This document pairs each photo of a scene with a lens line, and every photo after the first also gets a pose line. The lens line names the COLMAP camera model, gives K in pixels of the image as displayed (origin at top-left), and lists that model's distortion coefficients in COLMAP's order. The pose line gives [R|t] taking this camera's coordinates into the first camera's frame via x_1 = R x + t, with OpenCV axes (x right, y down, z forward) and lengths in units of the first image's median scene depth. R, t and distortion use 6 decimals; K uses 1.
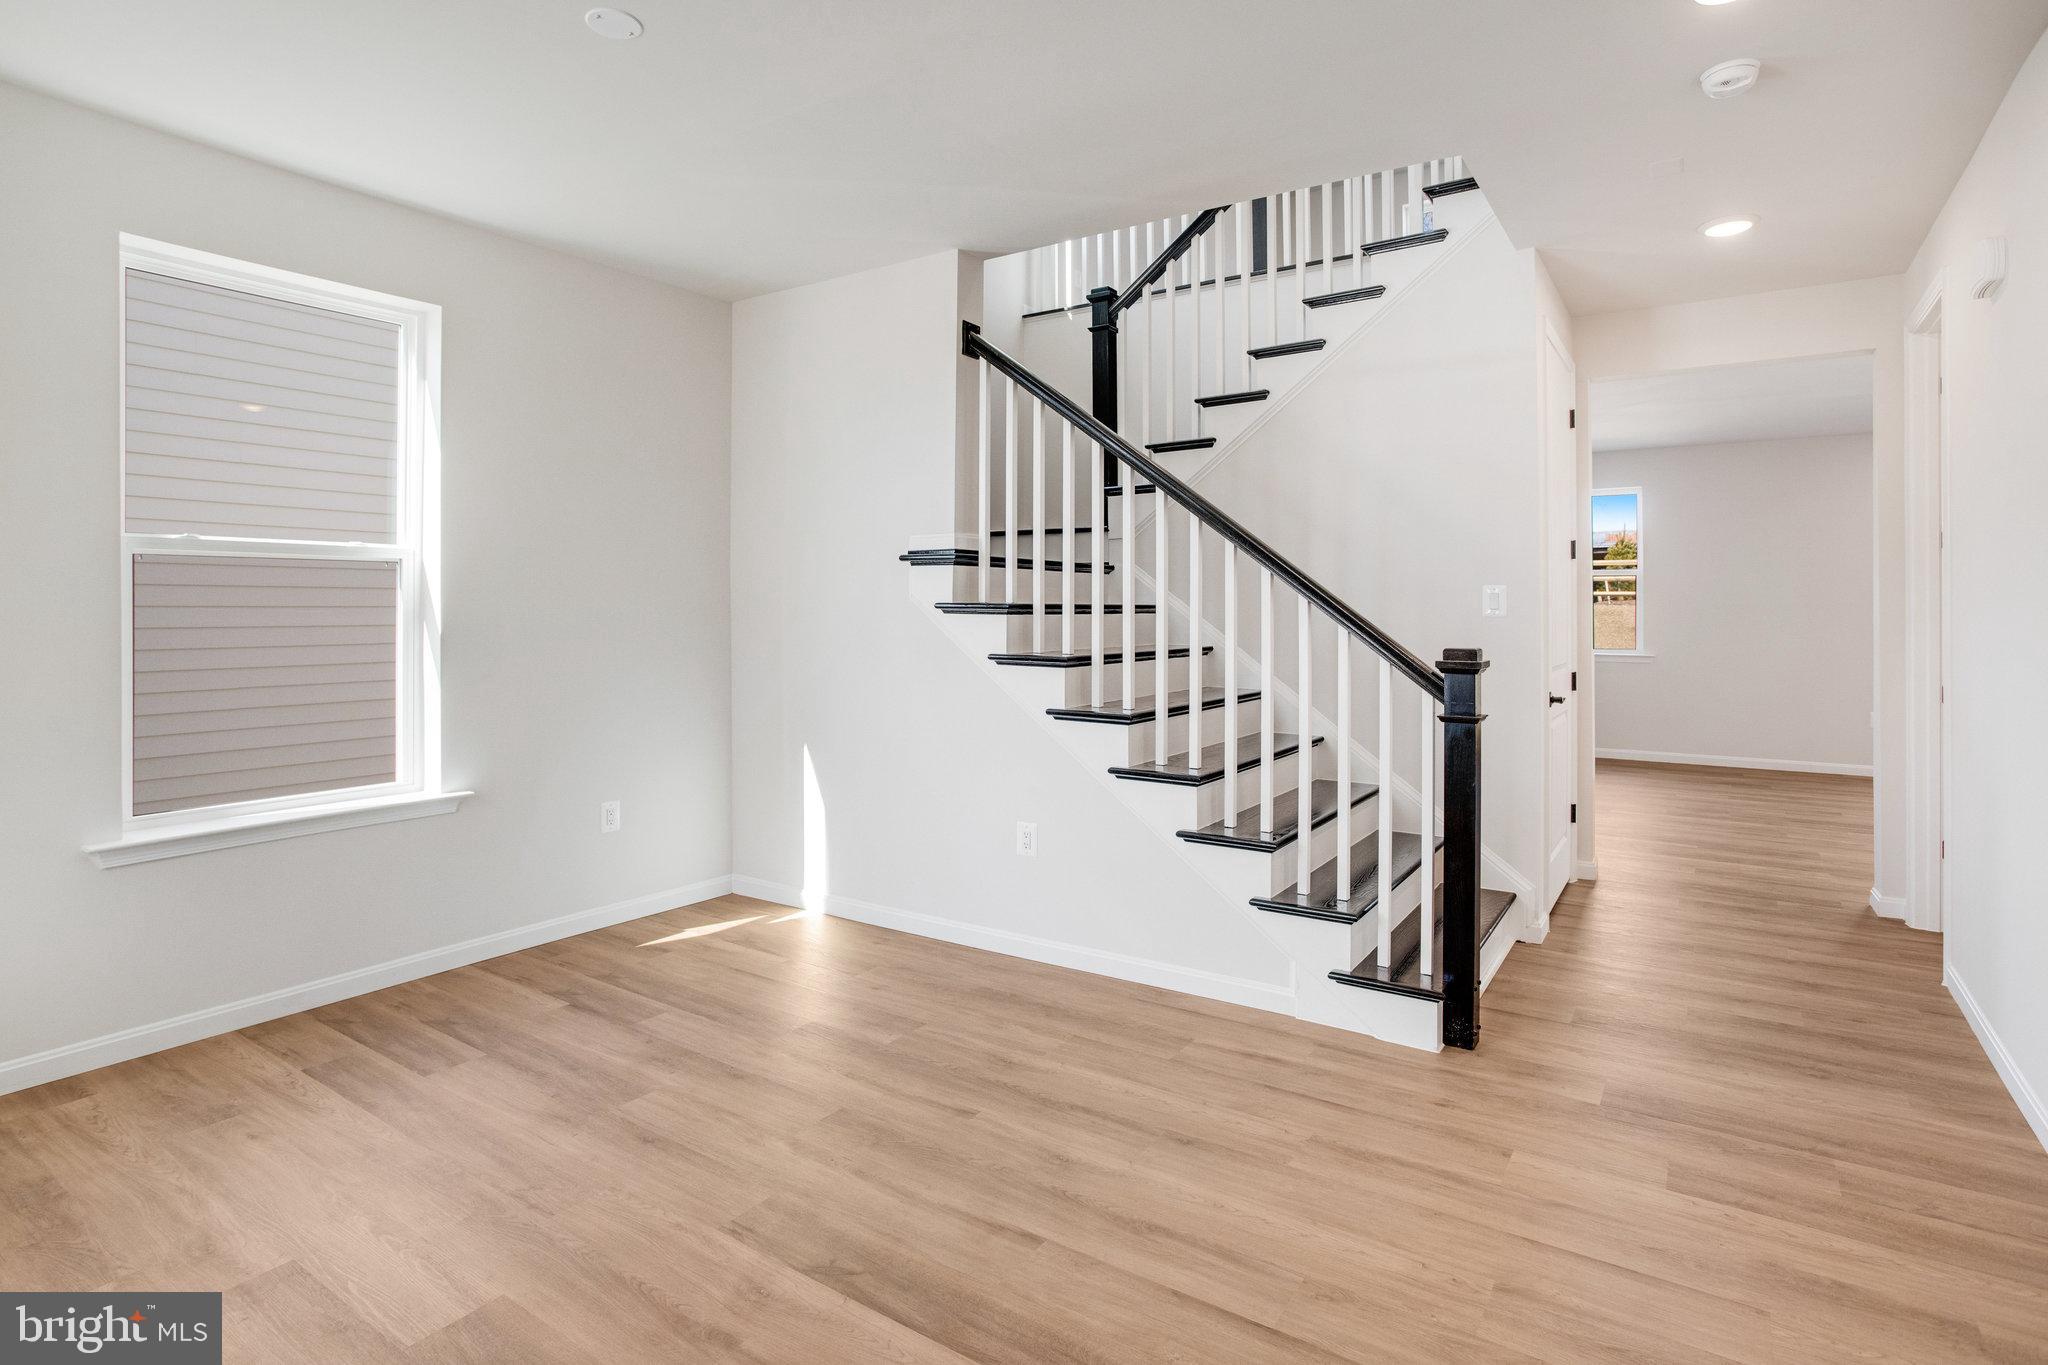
lens RADIAL K [[1000.8, 0, 990.5], [0, 1000.8, 612.4], [0, 0, 1]] dist [-0.036228, 0.008474]
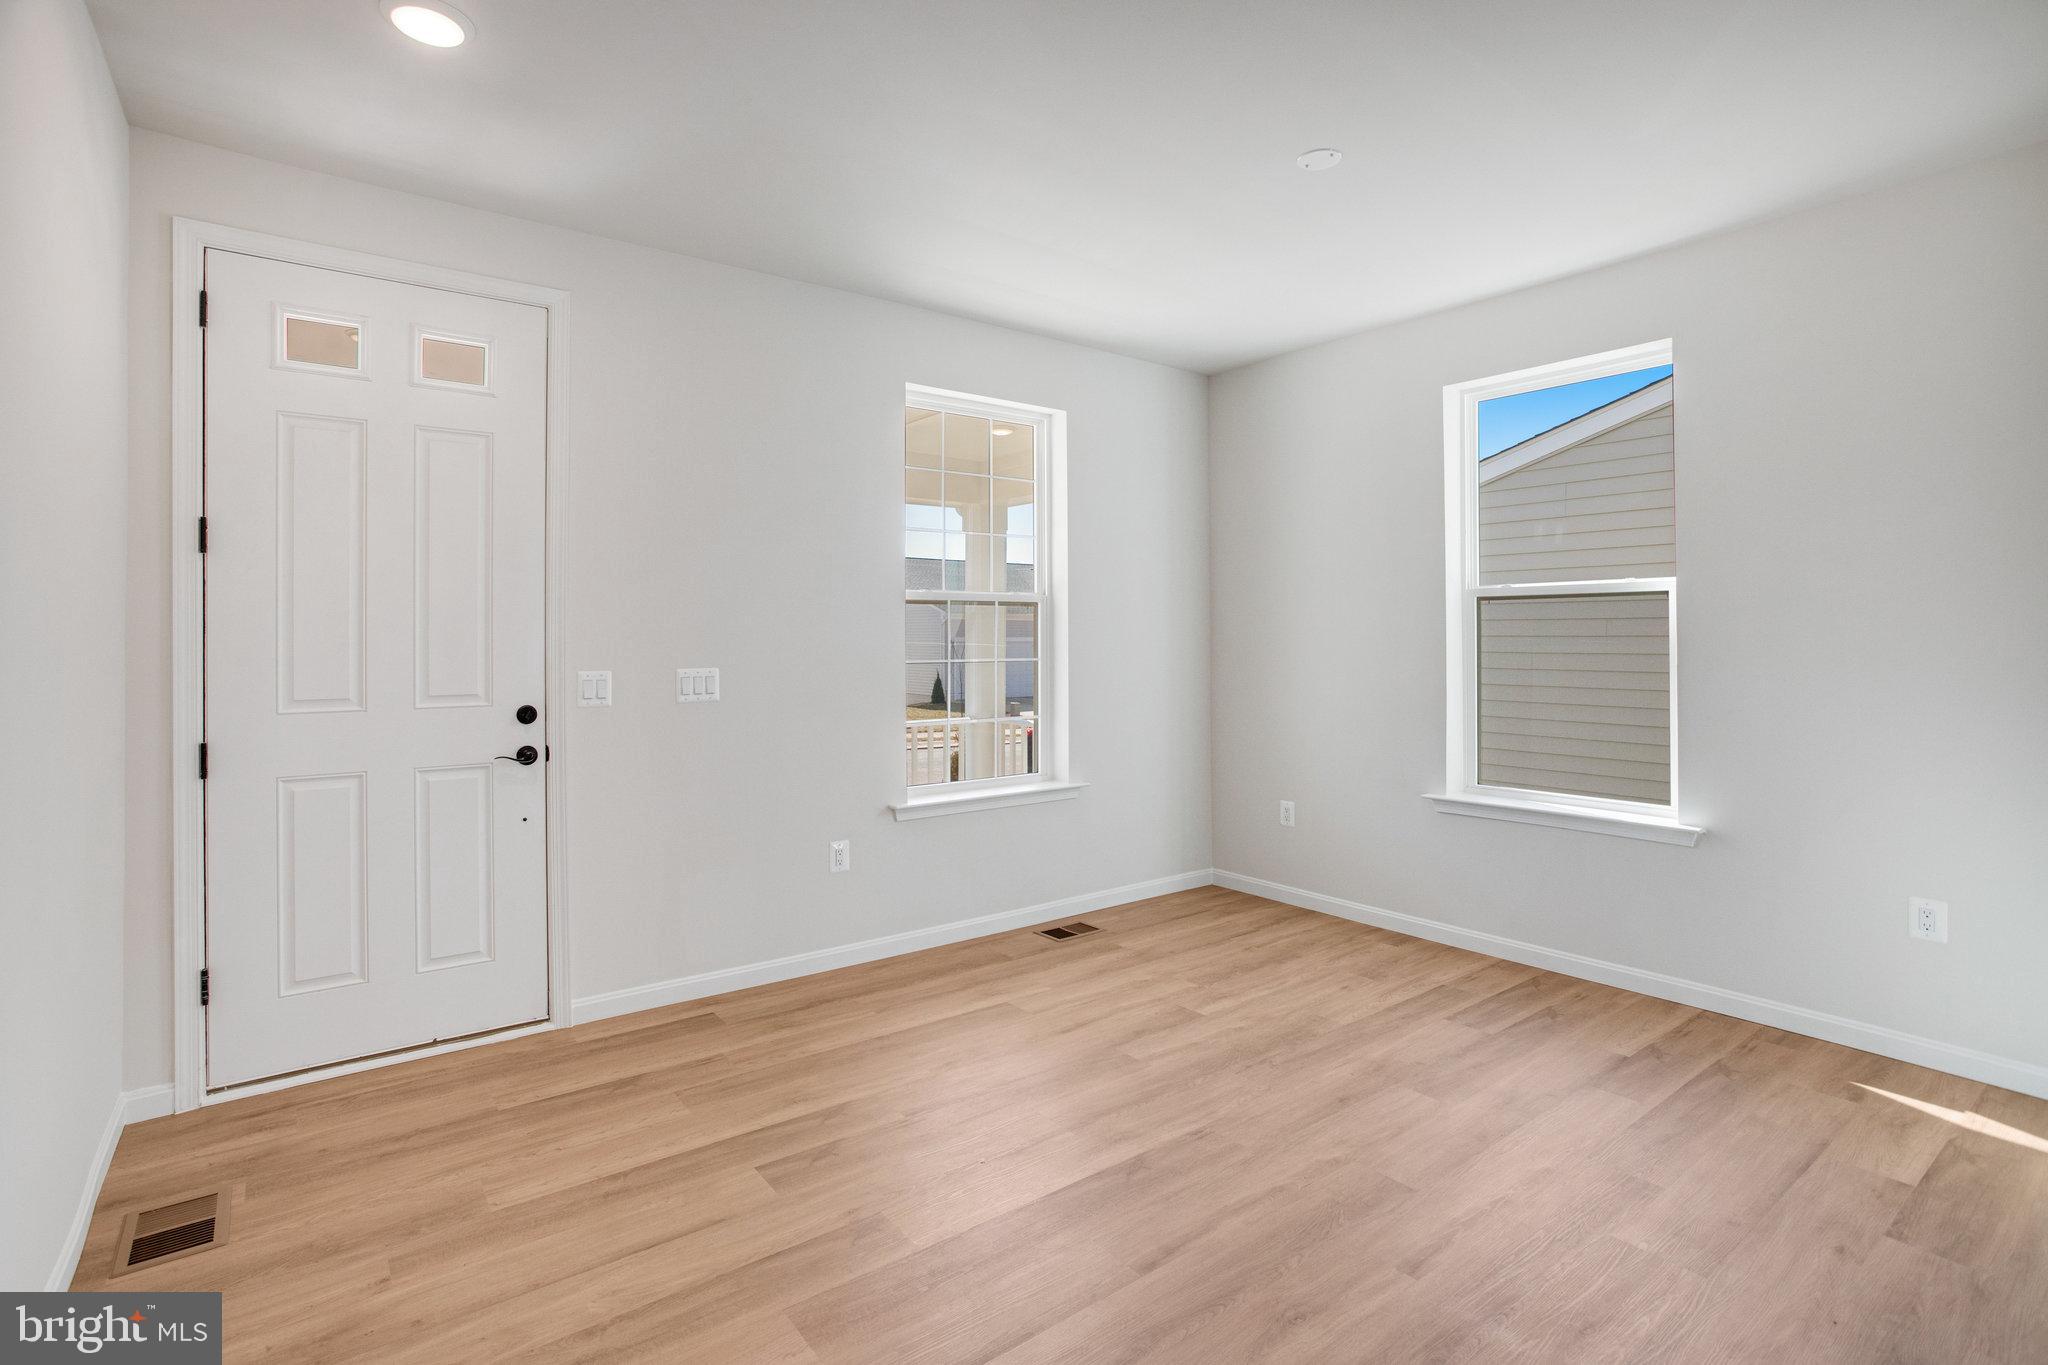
lens RADIAL K [[1000.8, 0, 1025.4], [0, 1000.8, 669.2], [0, 0, 1]] dist [-0.036228, 0.008474]
pose [[-0.295995, 0.031866, -0.954658, 0.695307], [-0.000127, 0.999442, 0.033401, -0.007029], [0.955189, 0.010008, -0.295826, 0.796682]]
